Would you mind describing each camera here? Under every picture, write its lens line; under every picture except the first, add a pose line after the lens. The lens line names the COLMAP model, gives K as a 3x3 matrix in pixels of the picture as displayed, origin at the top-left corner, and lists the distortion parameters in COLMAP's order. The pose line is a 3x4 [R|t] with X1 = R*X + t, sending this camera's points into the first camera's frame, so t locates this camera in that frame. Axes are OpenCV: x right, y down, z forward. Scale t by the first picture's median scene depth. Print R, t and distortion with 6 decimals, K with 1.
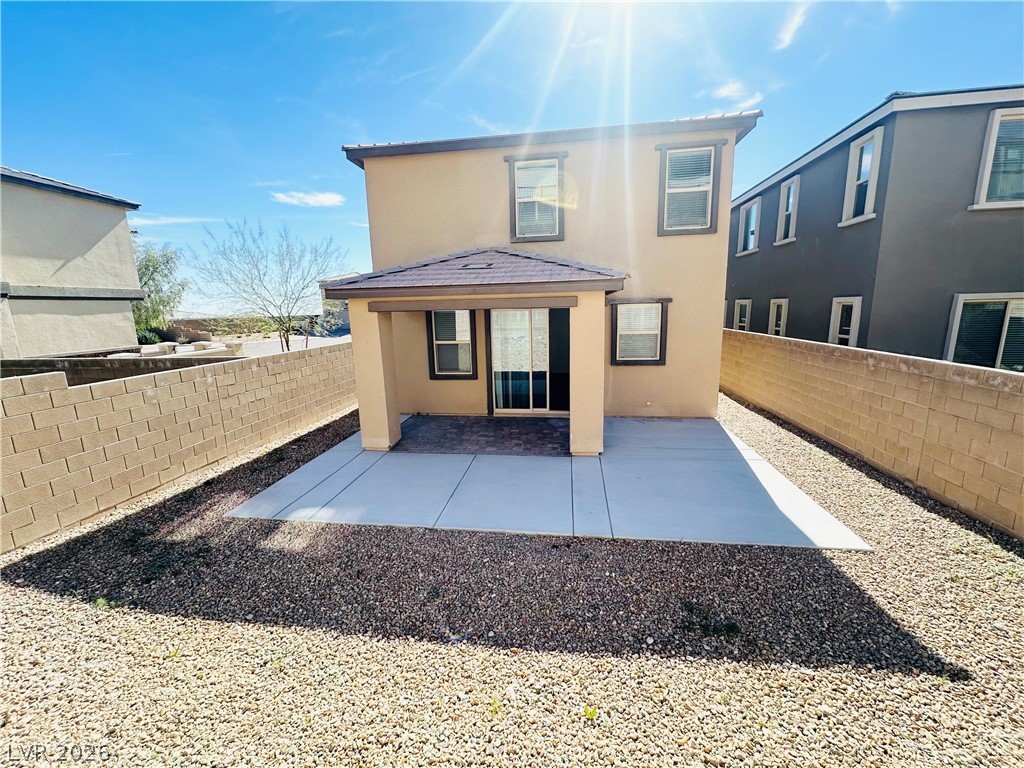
lens RADIAL K [[408.7, 0, 512.0], [0, 408.7, 383.7], [0, 0, 1]] dist [-0.003389, 0.000155]
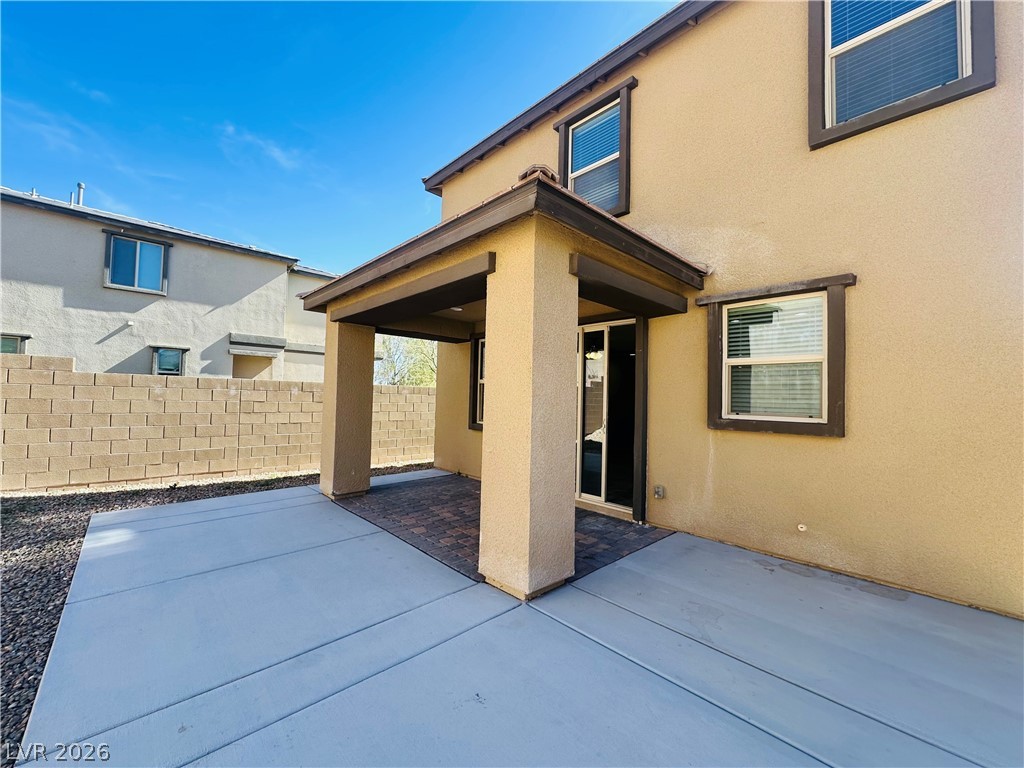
lens RADIAL K [[408.7, 0, 512.5], [0, 408.7, 383.4], [0, 0, 1]] dist [-0.003389, 0.000155]
pose [[0.781433, 0.022714, -0.623575, 0.379719], [-0.159124, 0.973551, -0.163945, 0.020901], [0.603359, 0.227338, 0.764379, 0.498333]]
